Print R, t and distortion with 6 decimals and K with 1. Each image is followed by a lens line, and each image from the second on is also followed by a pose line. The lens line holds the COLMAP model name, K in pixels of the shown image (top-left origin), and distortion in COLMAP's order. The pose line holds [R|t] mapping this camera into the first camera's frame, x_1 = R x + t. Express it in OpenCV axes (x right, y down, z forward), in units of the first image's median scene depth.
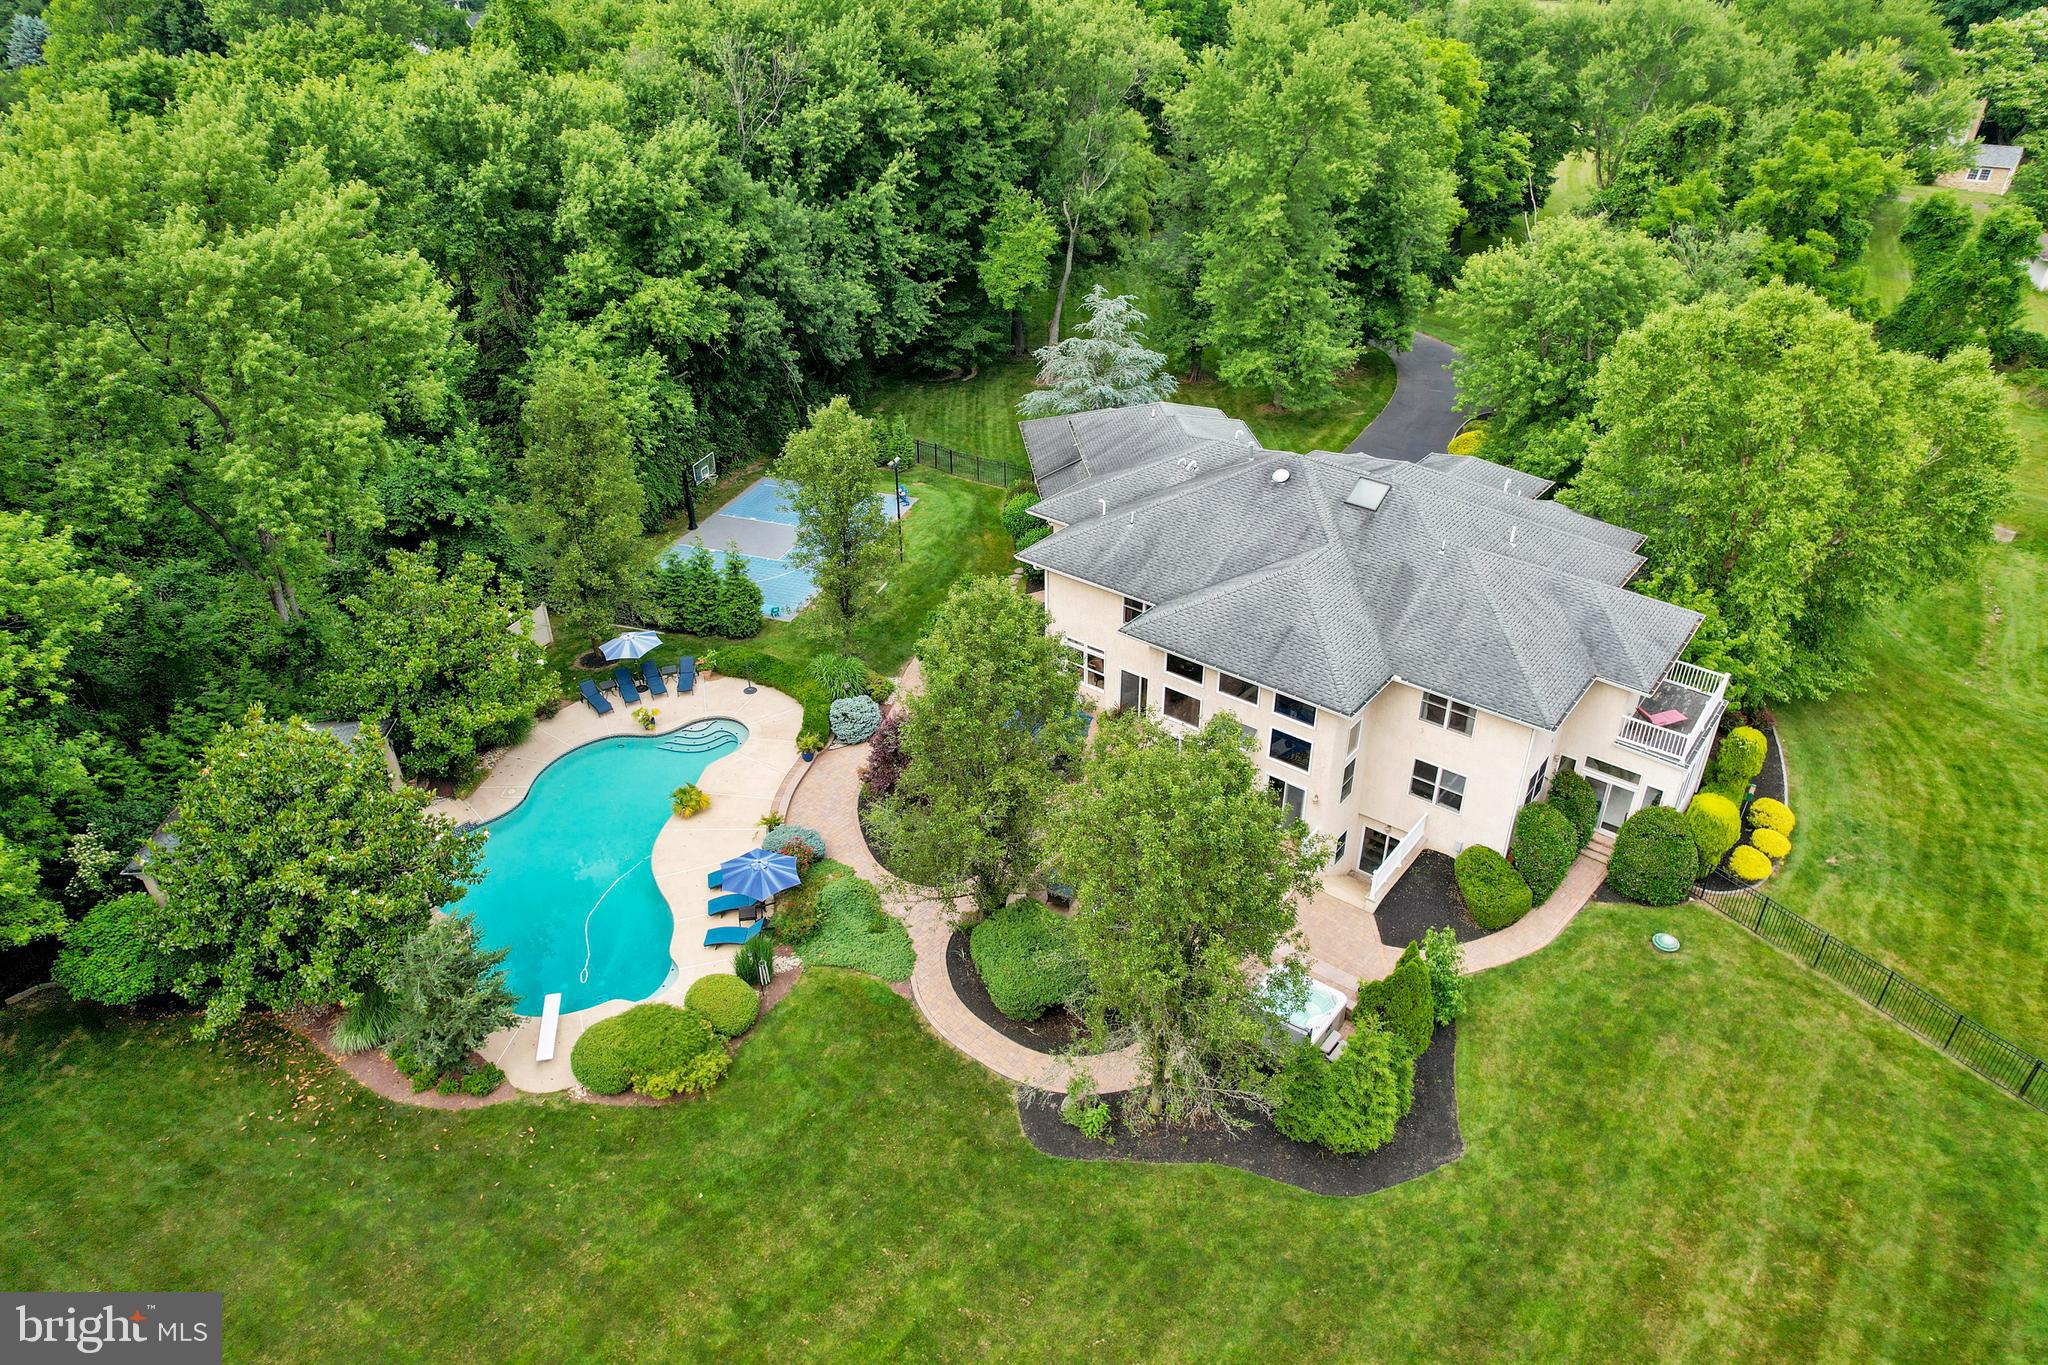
lens RADIAL K [[1281.8, 0, 1024.0], [0, 1281.8, 682.5], [0, 0, 1]] dist [-0.069086, 0.048311]
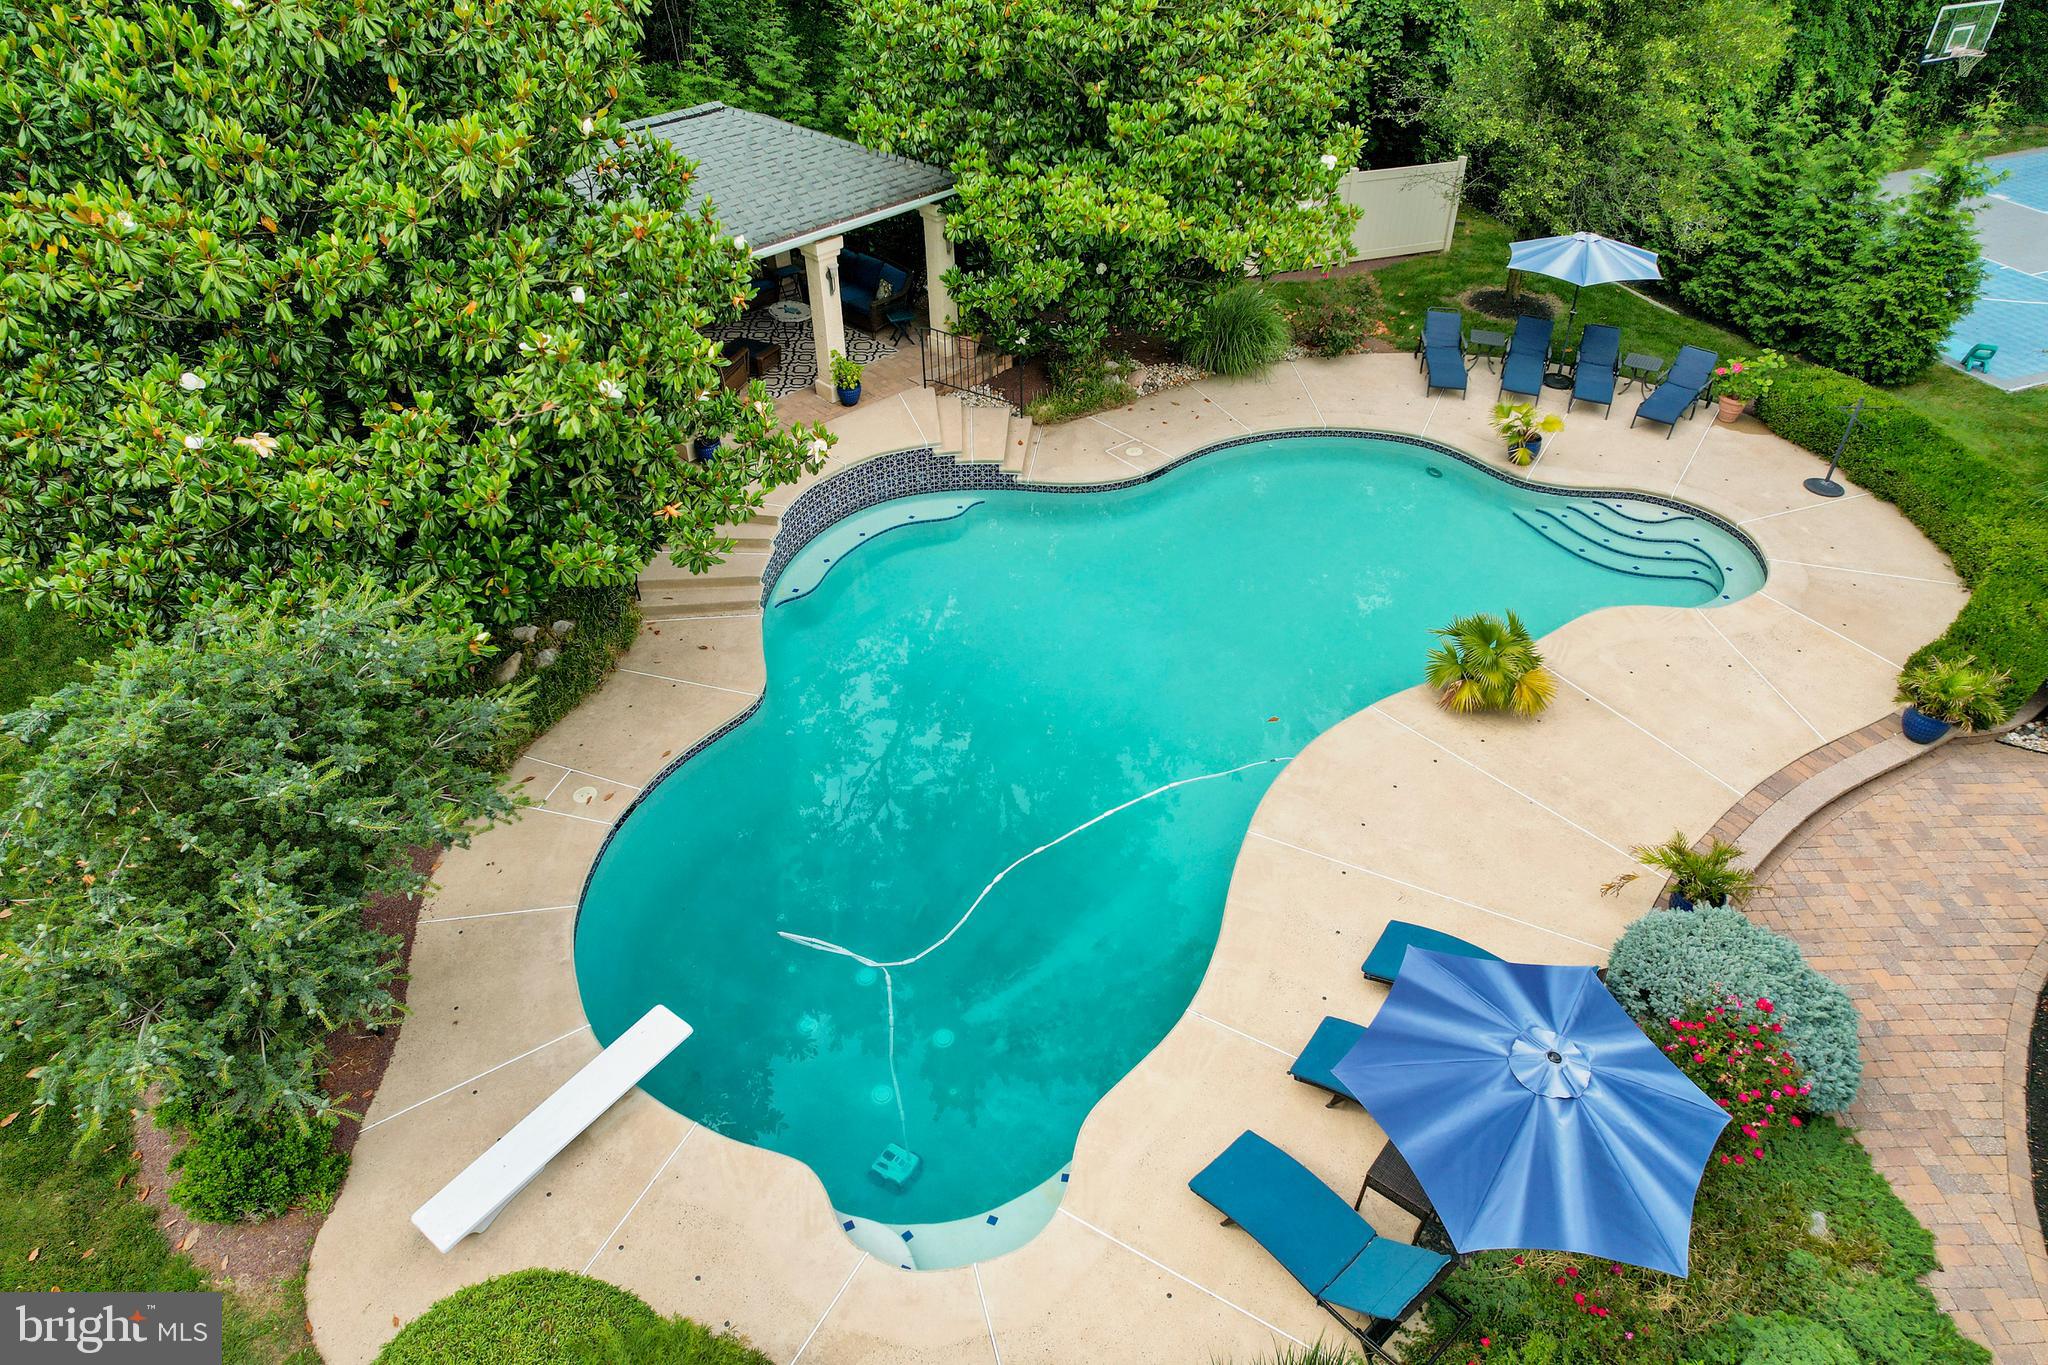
lens RADIAL K [[1281.8, 0, 1024.0], [0, 1281.8, 682.5], [0, 0, 1]] dist [-0.069086, 0.048311]
pose [[0.657666, 0.471334, -0.587639, -0.130901], [-0.391364, 0.880321, 0.268085, 0.049357], [0.643668, 0.053670, 0.763420, 0.597926]]
